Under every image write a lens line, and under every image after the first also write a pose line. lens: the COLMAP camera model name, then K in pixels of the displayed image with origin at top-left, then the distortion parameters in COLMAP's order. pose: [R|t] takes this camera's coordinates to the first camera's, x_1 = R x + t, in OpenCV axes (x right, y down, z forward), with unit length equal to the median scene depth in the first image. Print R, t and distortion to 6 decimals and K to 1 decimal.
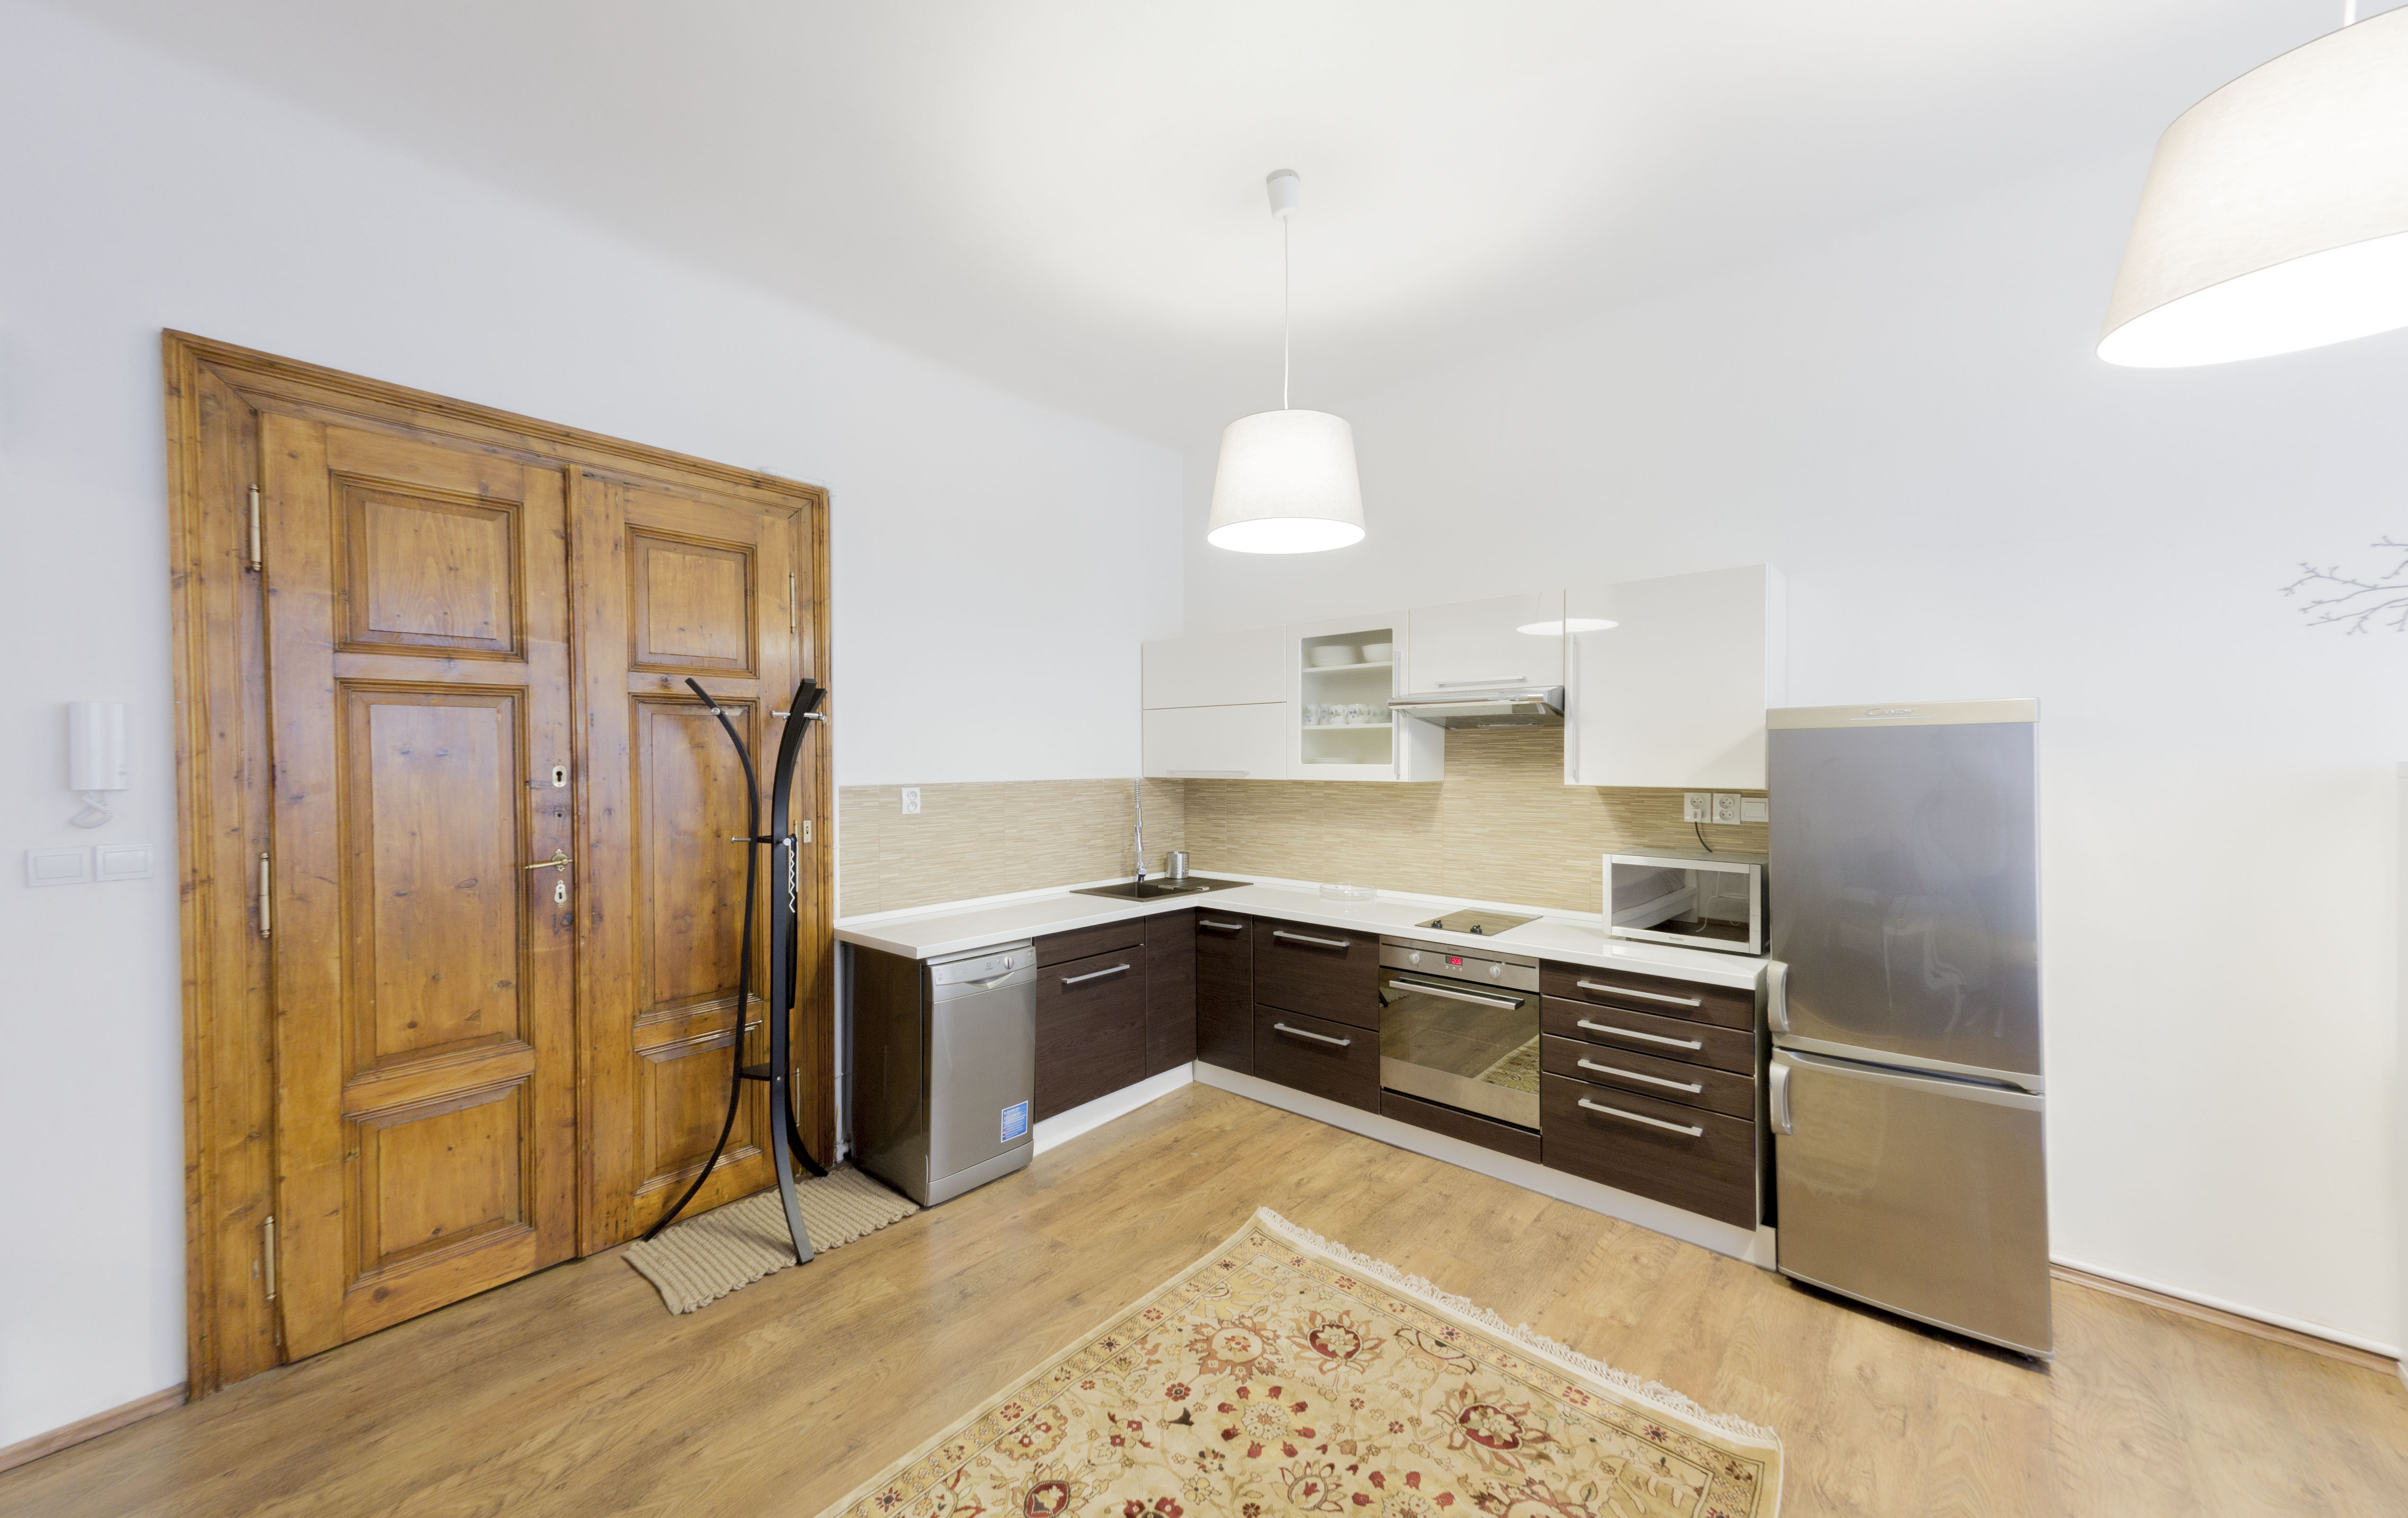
lens RADIAL K [[868.9, 0, 1190.7], [0, 868.9, 763.6], [0, 0, 1]] dist [0.021403, 0.000279]
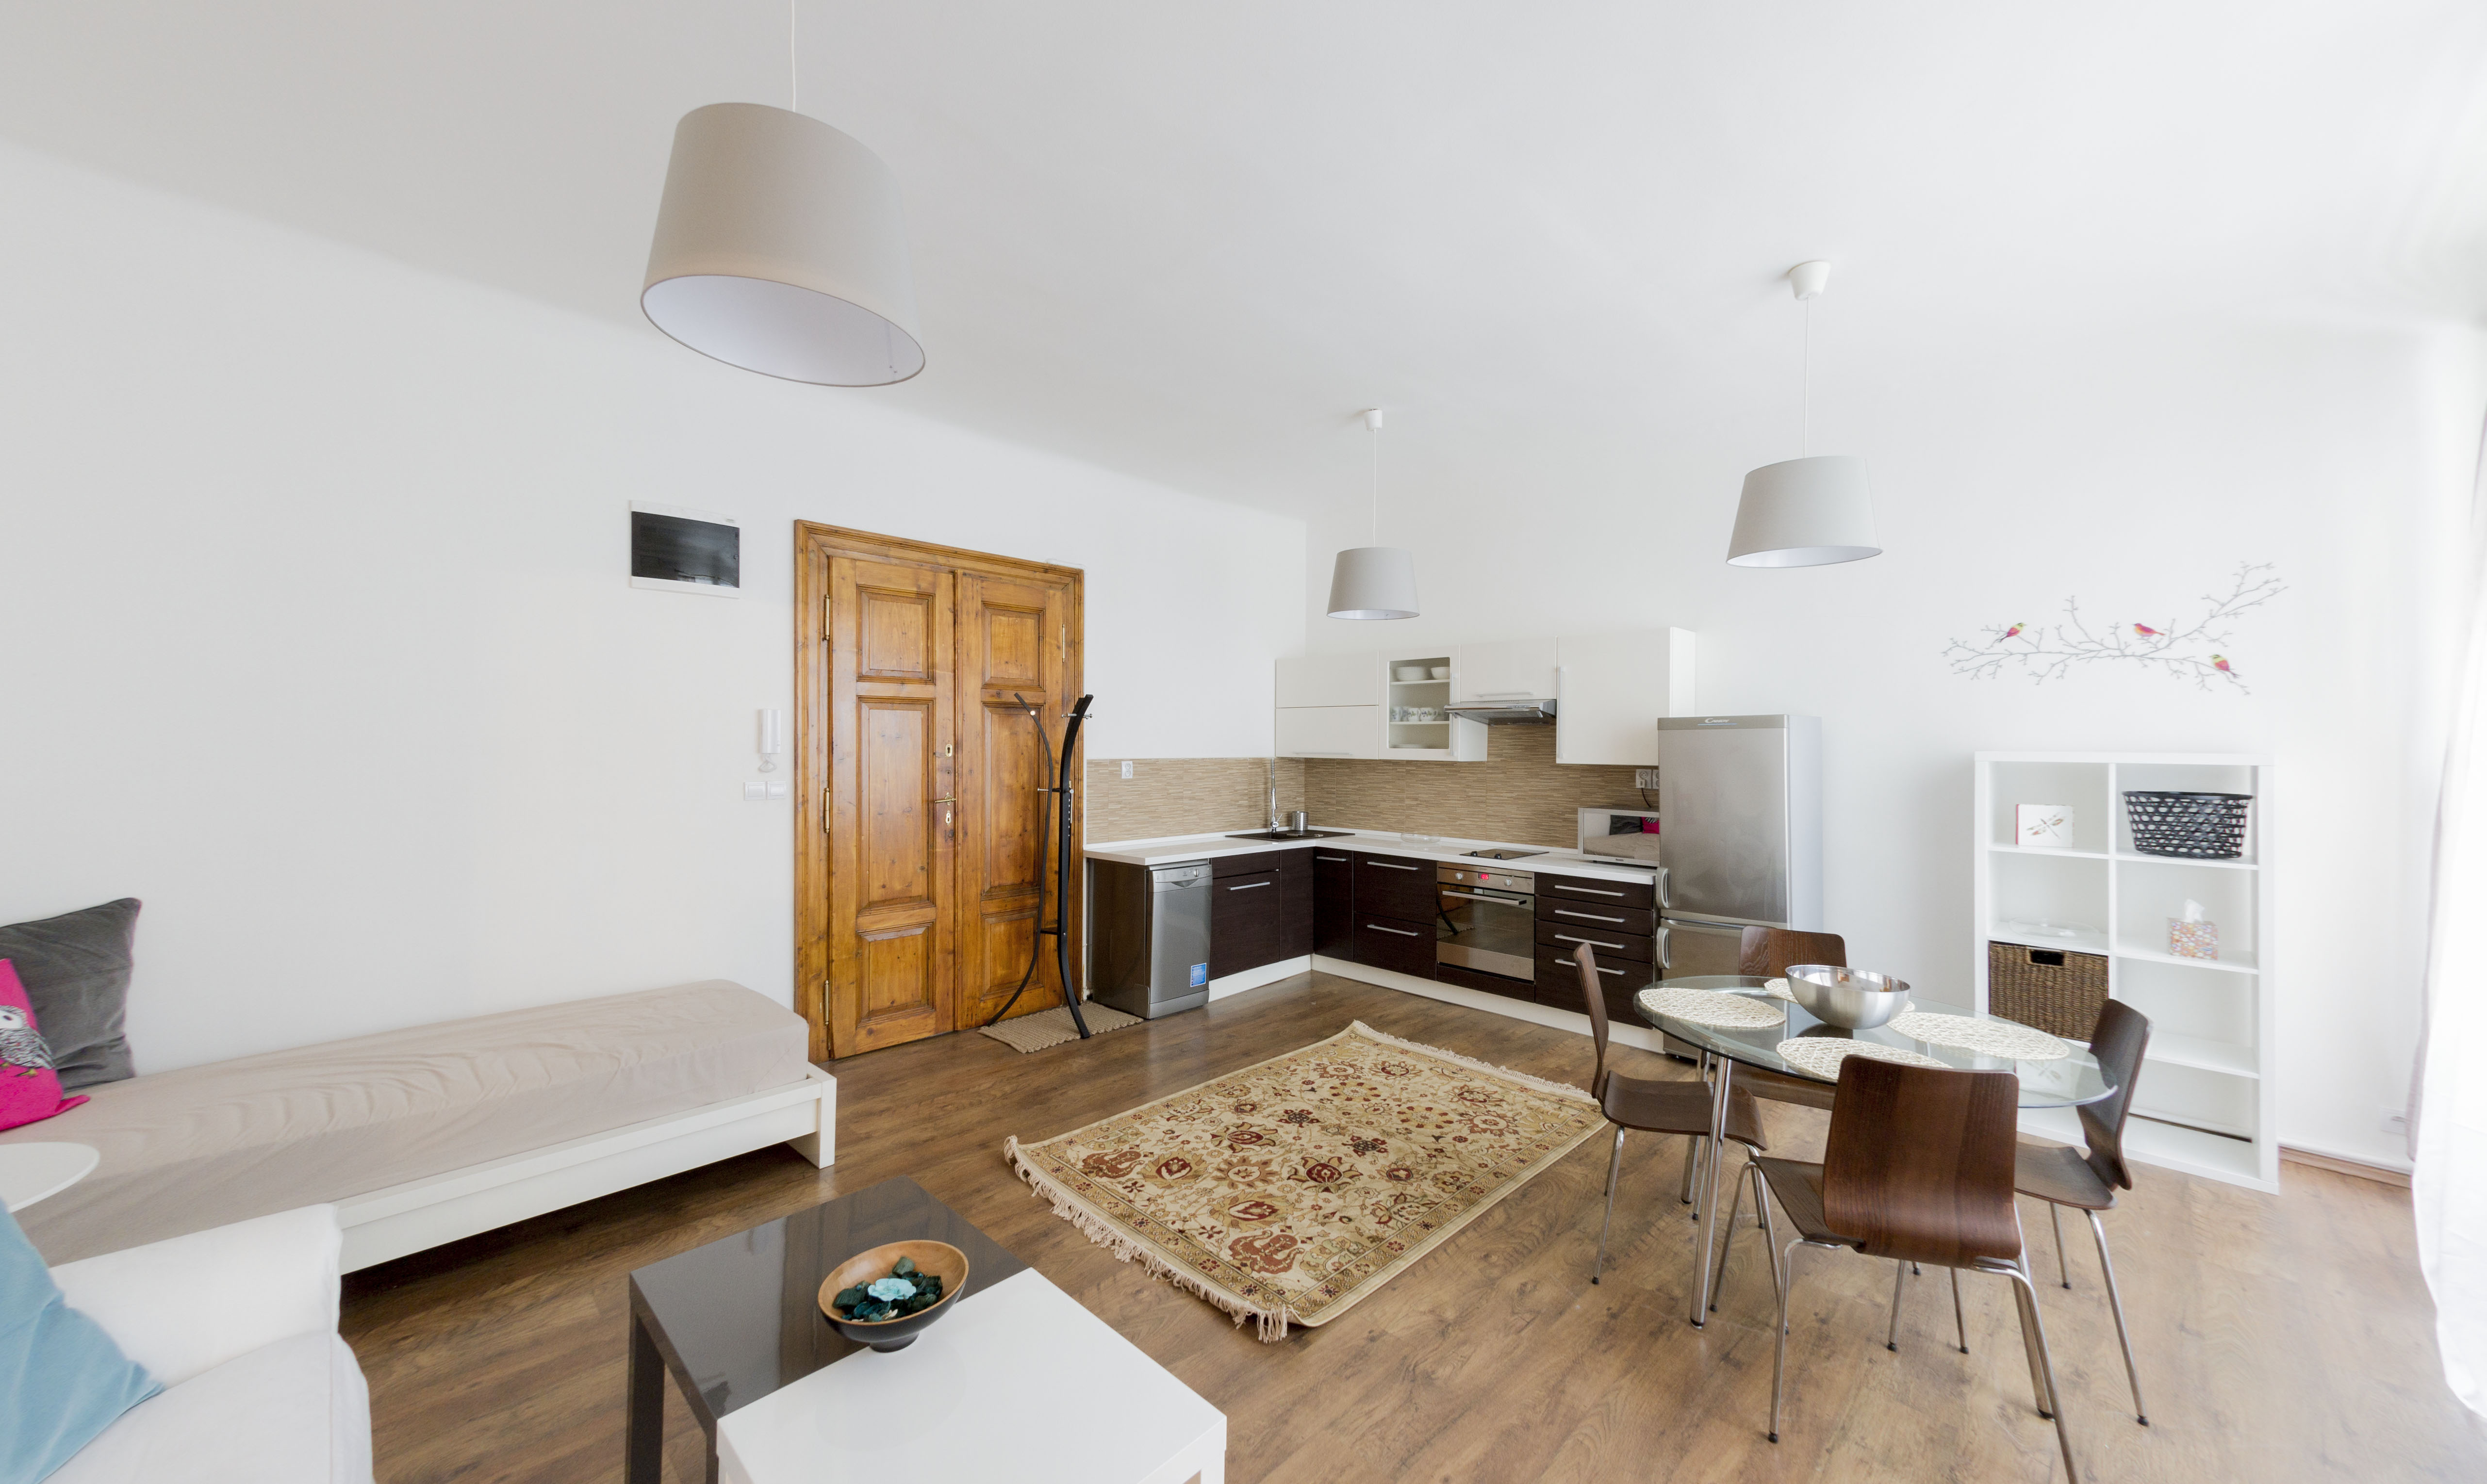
lens RADIAL K [[892.2, 0, 1263.7], [0, 892.2, 746.4], [0, 0, 1]] dist [0.002001, 0.000066]
pose [[0.999284, 0.009739, -0.036552, -0.035360], [-0.009921, 0.999939, -0.004805, 0.008918], [0.036503, 0.005164, 0.999320, -0.698053]]
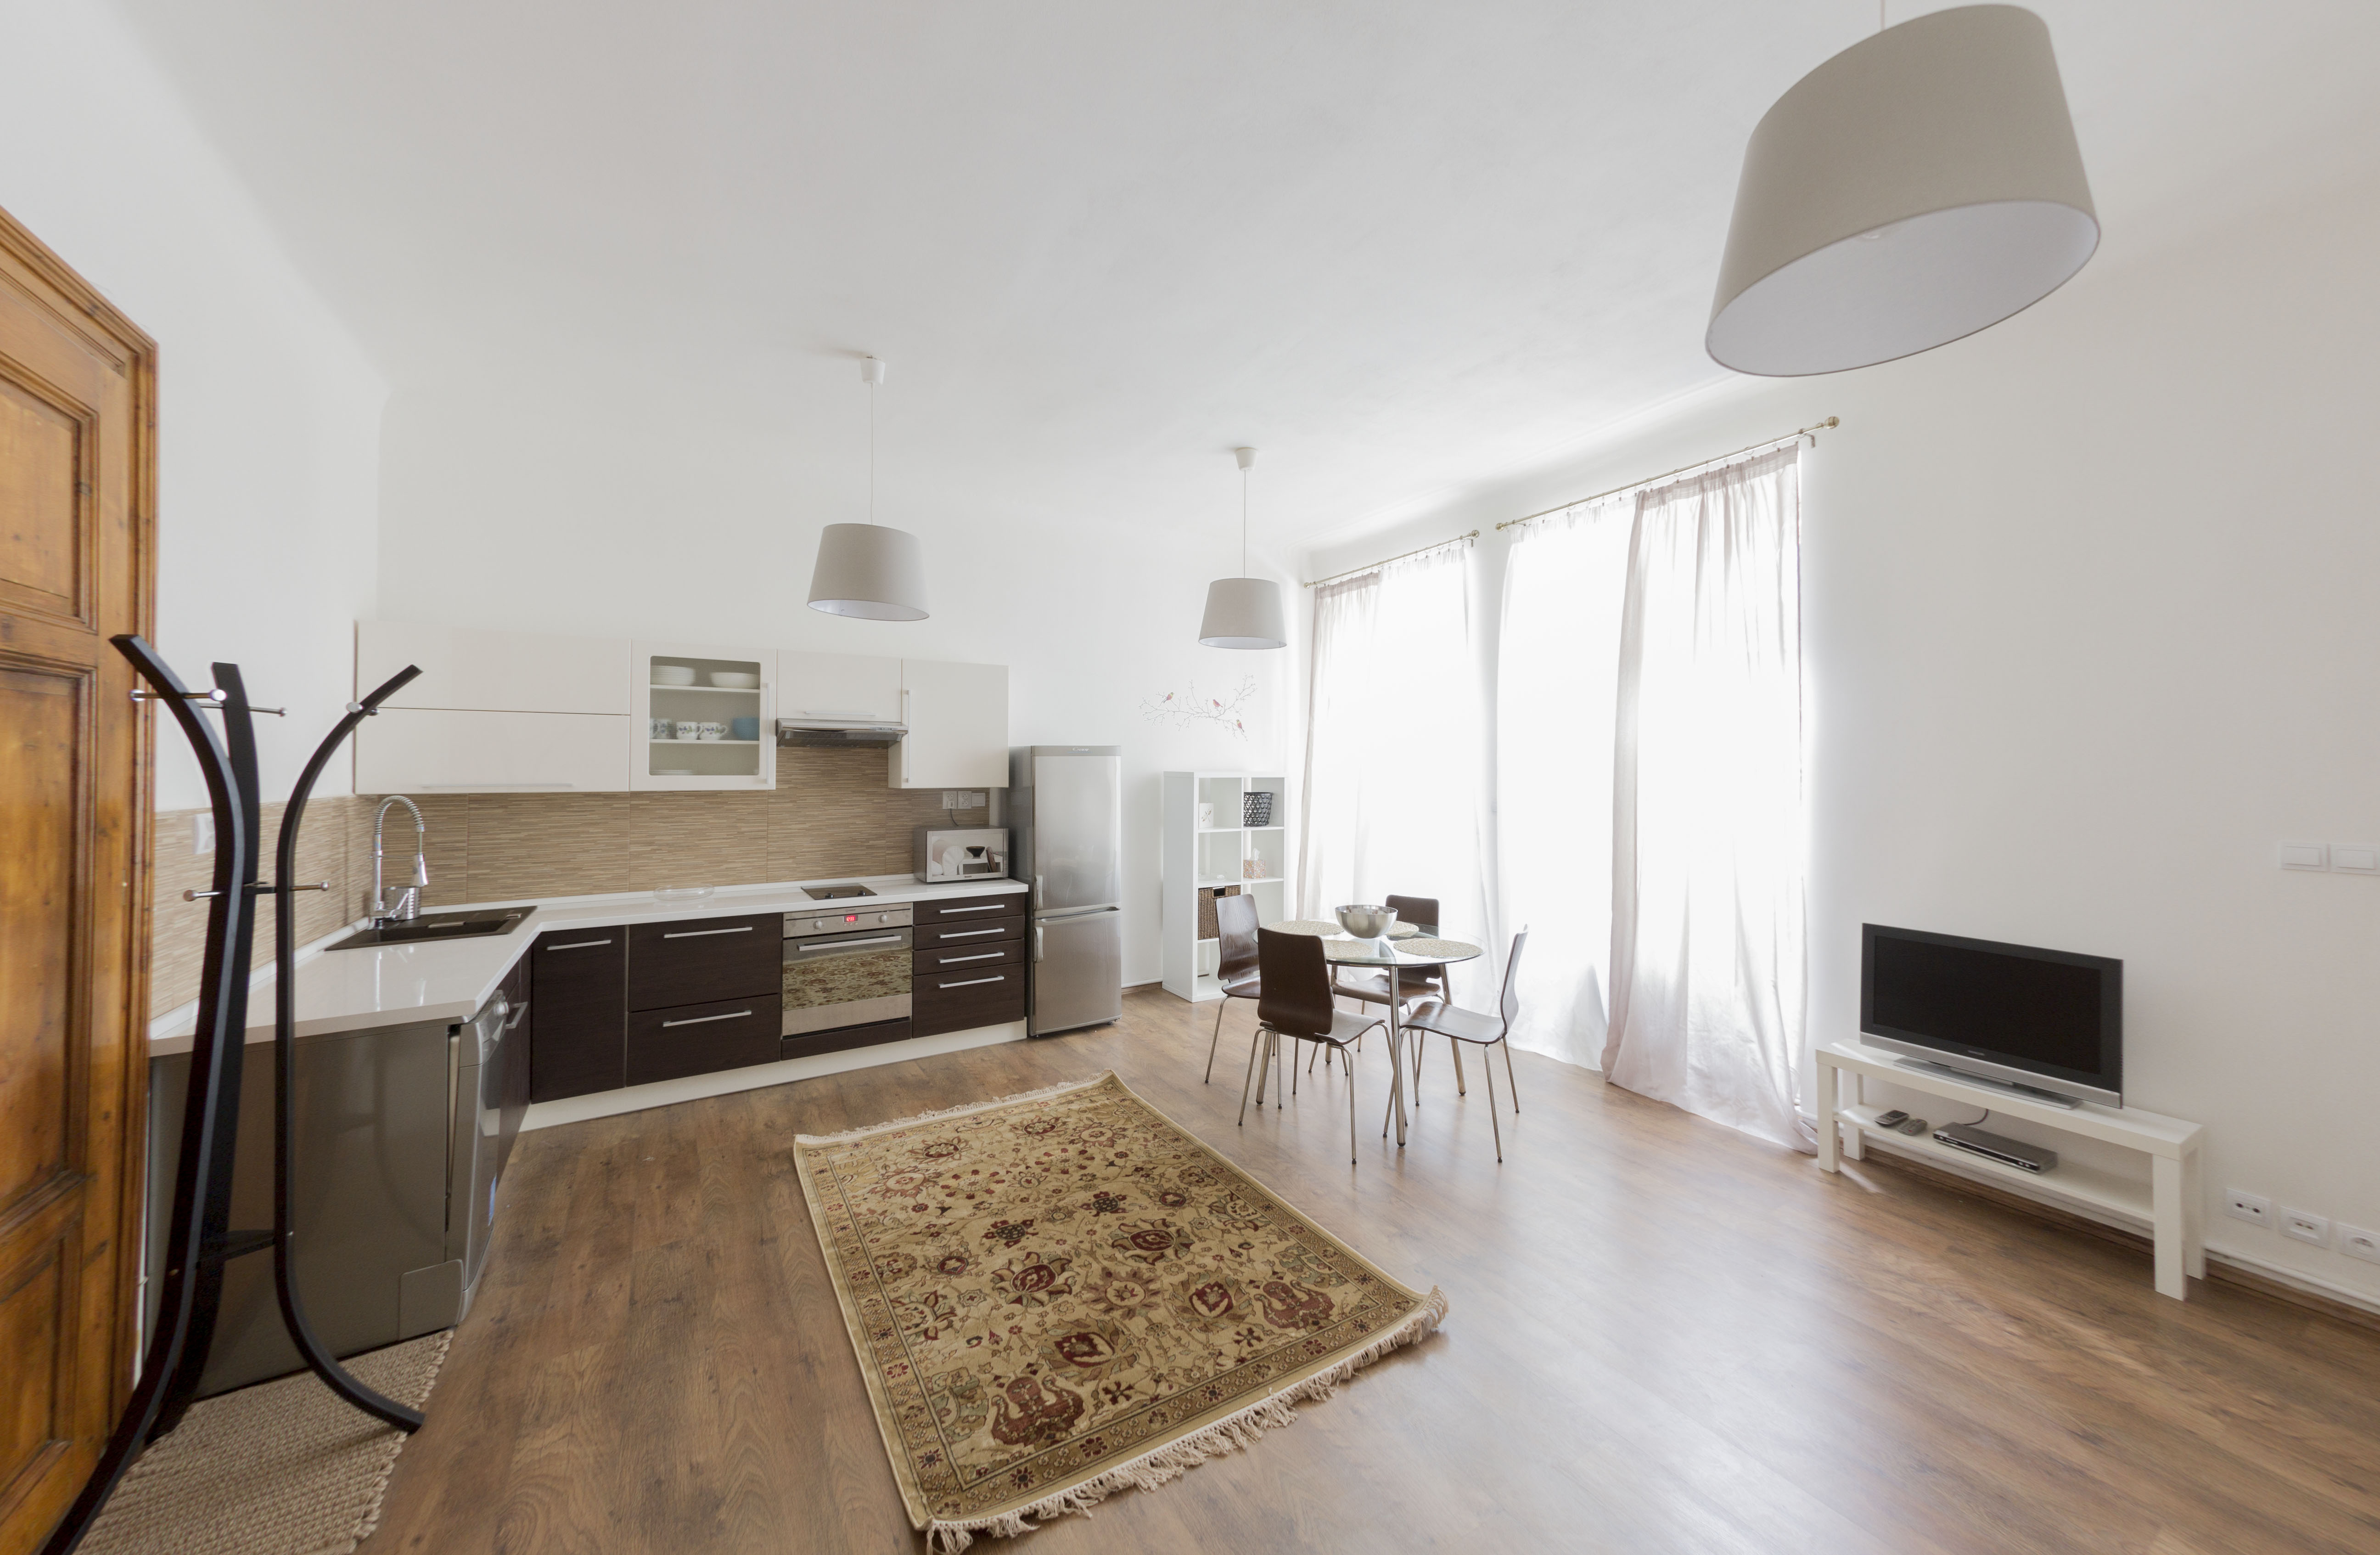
lens RADIAL K [[829.8, 0, 1193.7], [0, 829.8, 757.9], [0, 0, 1]] dist [0.016139, -0.000022]
pose [[0.286570, 0.015257, 0.957938, -0.941700], [0.006780, 0.999816, -0.017952, 0.001222], [-0.958035, 0.011639, 0.286414, 0.128415]]
